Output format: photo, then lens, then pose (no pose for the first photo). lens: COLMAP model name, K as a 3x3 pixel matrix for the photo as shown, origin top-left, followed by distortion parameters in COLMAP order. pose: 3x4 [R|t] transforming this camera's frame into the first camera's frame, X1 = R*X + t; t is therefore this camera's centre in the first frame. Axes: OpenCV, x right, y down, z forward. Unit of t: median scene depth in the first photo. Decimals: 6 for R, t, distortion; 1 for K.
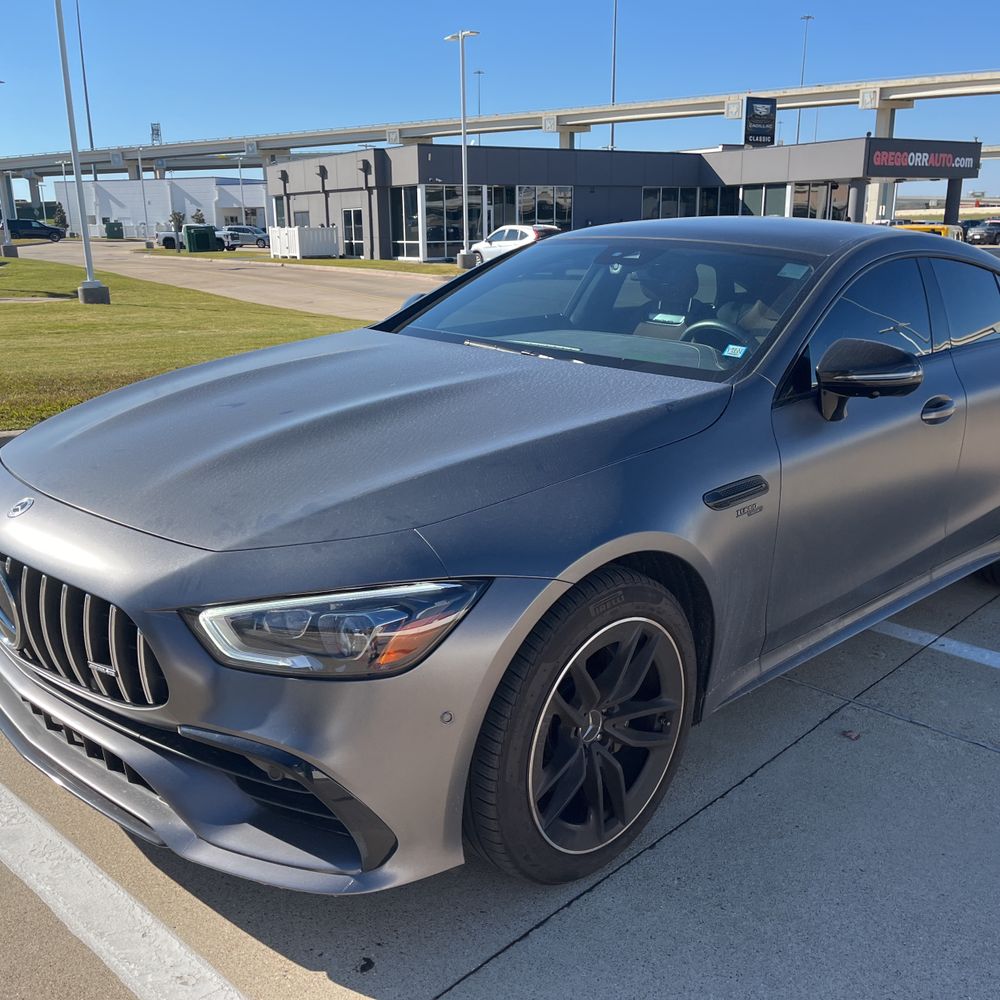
lens RADIAL K [[1006.5, 0, 489.1], [0, 1006.5, 518.8], [0, 0, 1]] dist [0.020010, 0.000000]
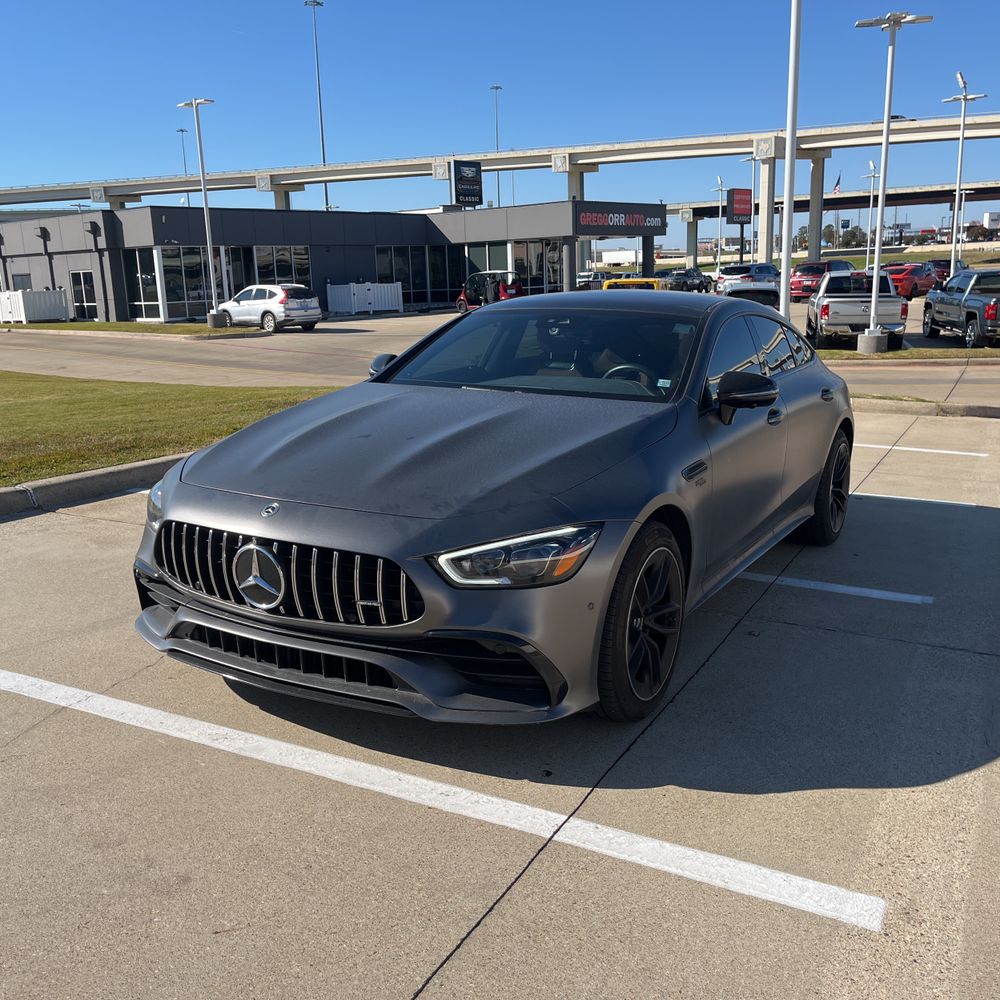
lens RADIAL K [[1006.5, 0, 495.5], [0, 1006.5, 508.4], [0, 0, 1]] dist [0.020010, 0.000000]
pose [[0.961770, -0.080899, 0.261638, -0.031859], [0.096484, 0.994212, -0.047259, 0.005236], [-0.256301, 0.070696, 0.964008, -0.029310]]
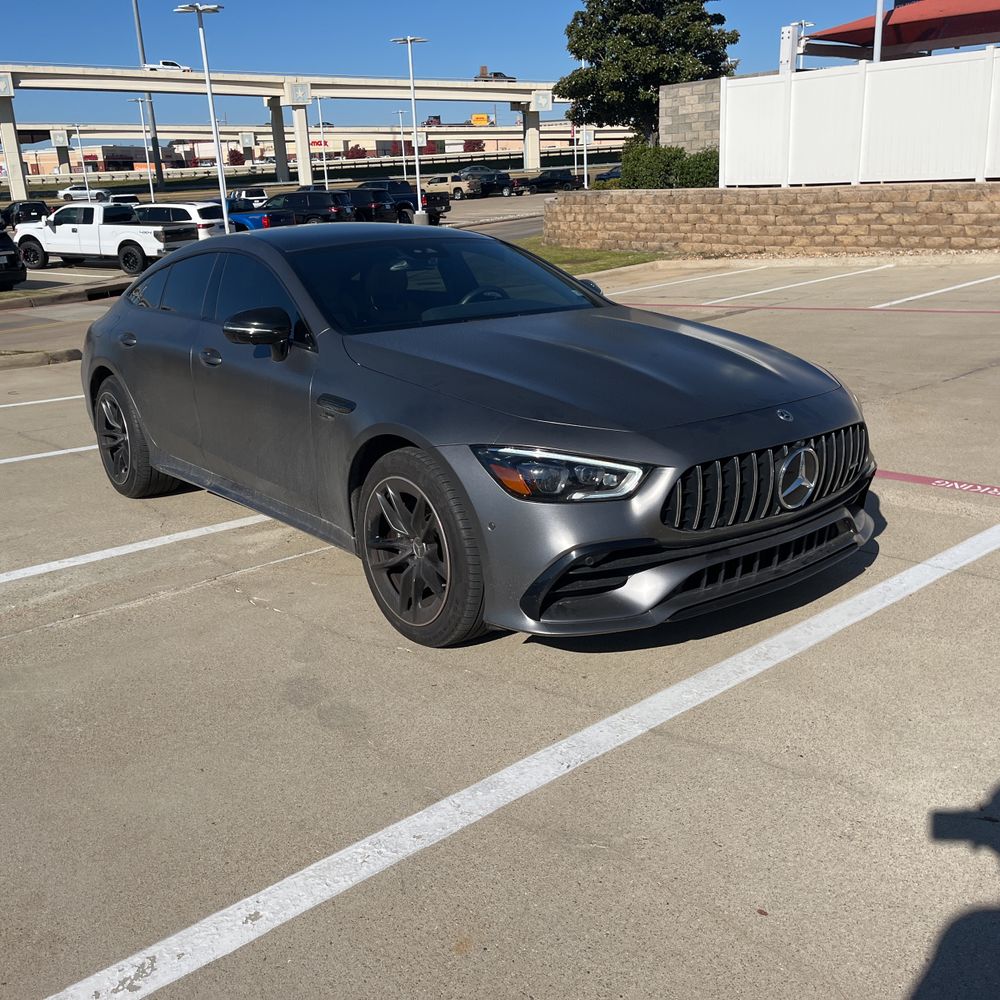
lens RADIAL K [[1006.5, 0, 499.4], [0, 1006.5, 489.9], [0, 0, 1]] dist [0.020010, 0.000000]
pose [[0.104171, -0.287357, 0.952142, -0.120451], [0.315586, 0.917426, 0.242353, -0.025045], [-0.943162, 0.275236, 0.186255, 0.069357]]
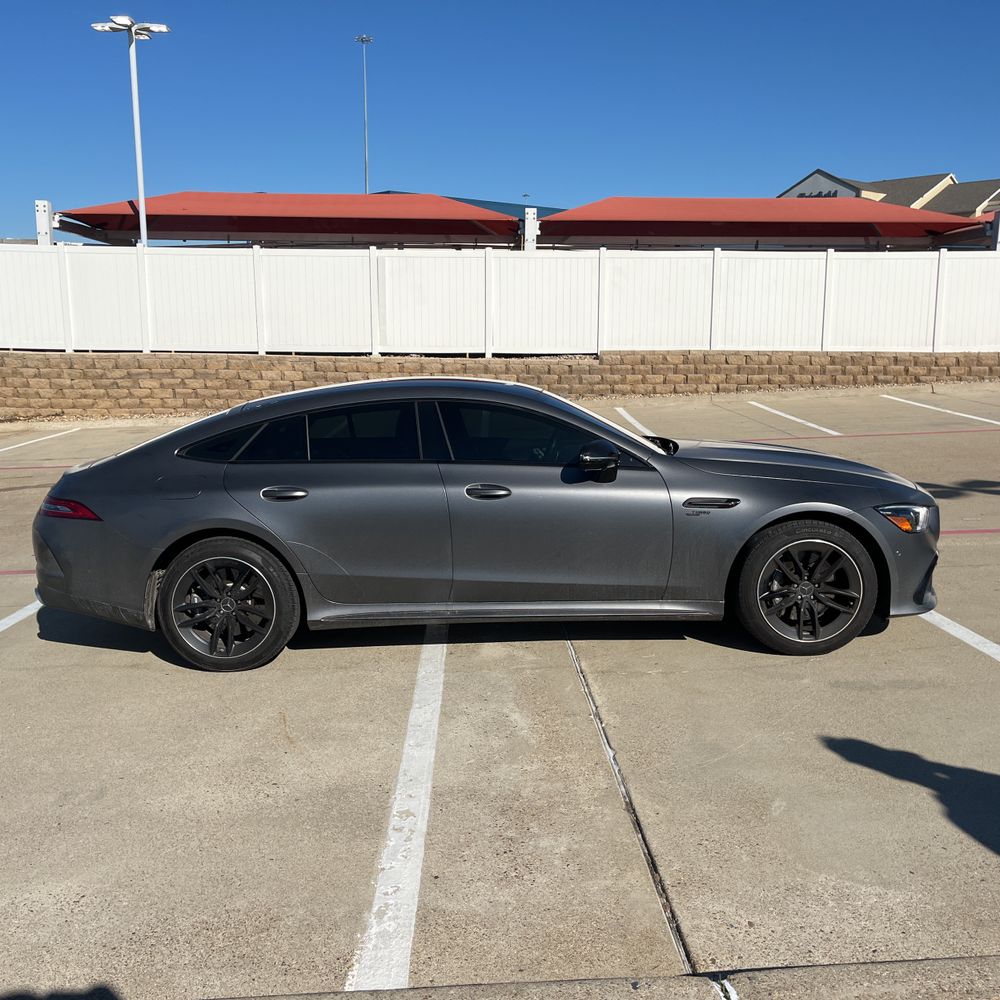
lens RADIAL K [[1006.5, 0, 500.6], [0, 1006.5, 497.0], [0, 0, 1]] dist [0.020010, 0.000000]
pose [[-0.705619, -0.109353, 0.700103, -0.098336], [0.196729, 0.918945, 0.341815, -0.069347], [-0.680735, 0.378921, -0.626912, 0.213783]]
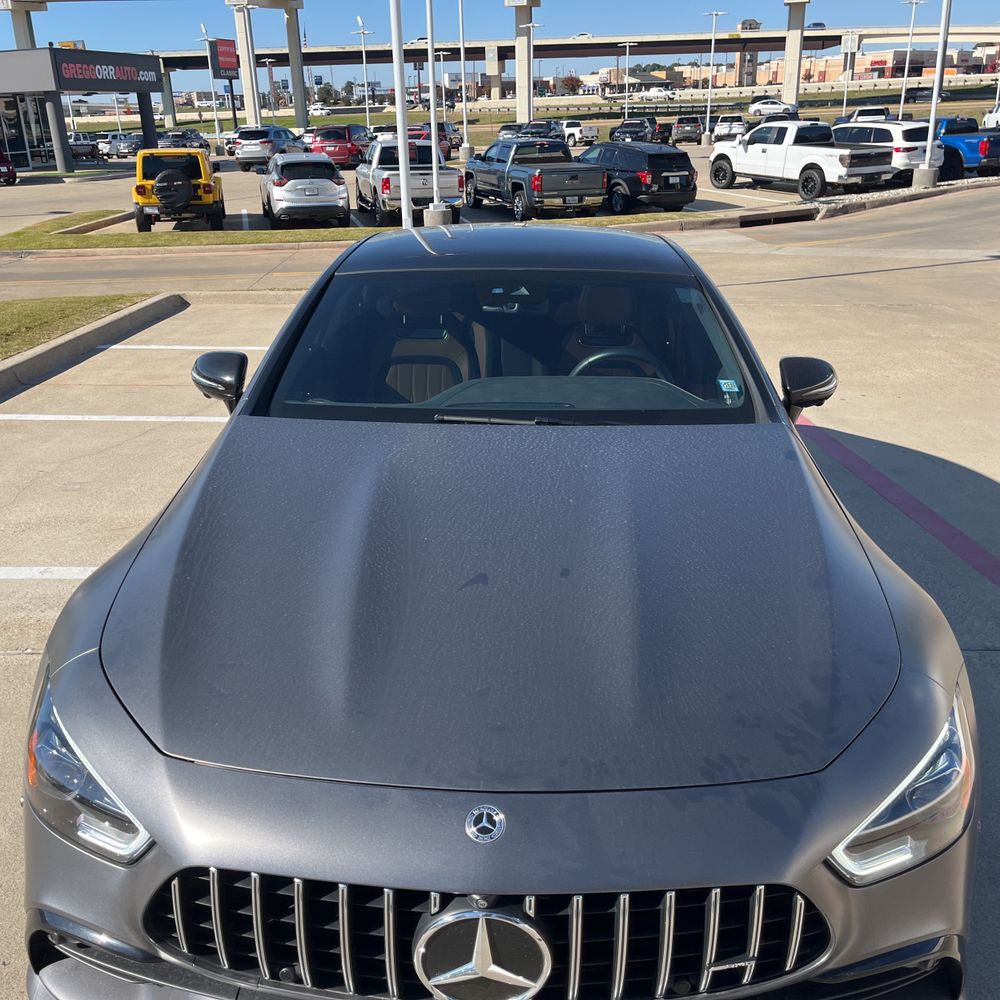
lens RADIAL K [[1006.5, 0, 494.9], [0, 1006.5, 518.7], [0, 0, 1]] dist [0.020010, 0.000000]
pose [[0.725453, -0.264524, 0.635409, -0.051035], [0.211921, 0.964192, 0.159445, -0.019695], [-0.654834, 0.018987, 0.755535, 0.027583]]
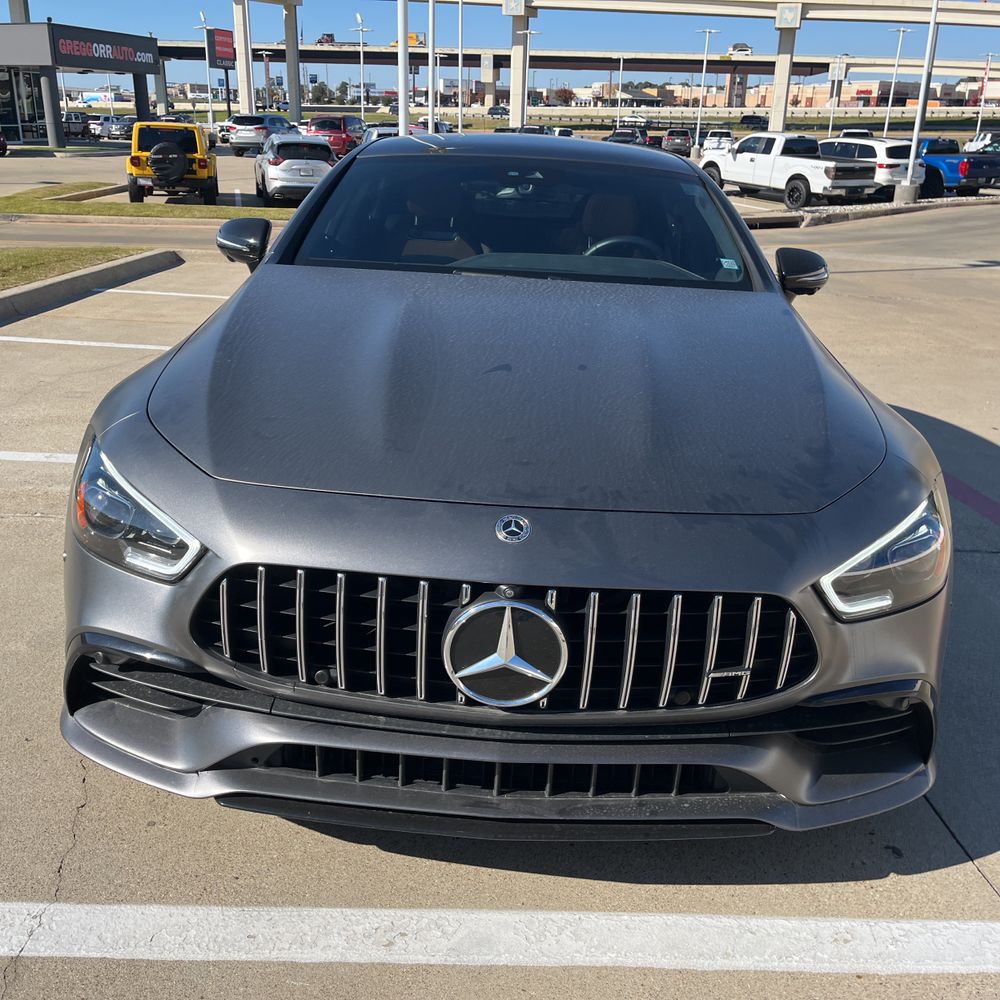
lens RADIAL K [[1006.5, 0, 504.6], [0, 1006.5, 500.4], [0, 0, 1]] dist [0.020010, 0.000000]
pose [[0.713955, -0.219163, 0.665008, -0.058776], [0.165948, 0.975655, 0.143379, -0.008664], [-0.680242, 0.007991, 0.732944, 0.026228]]
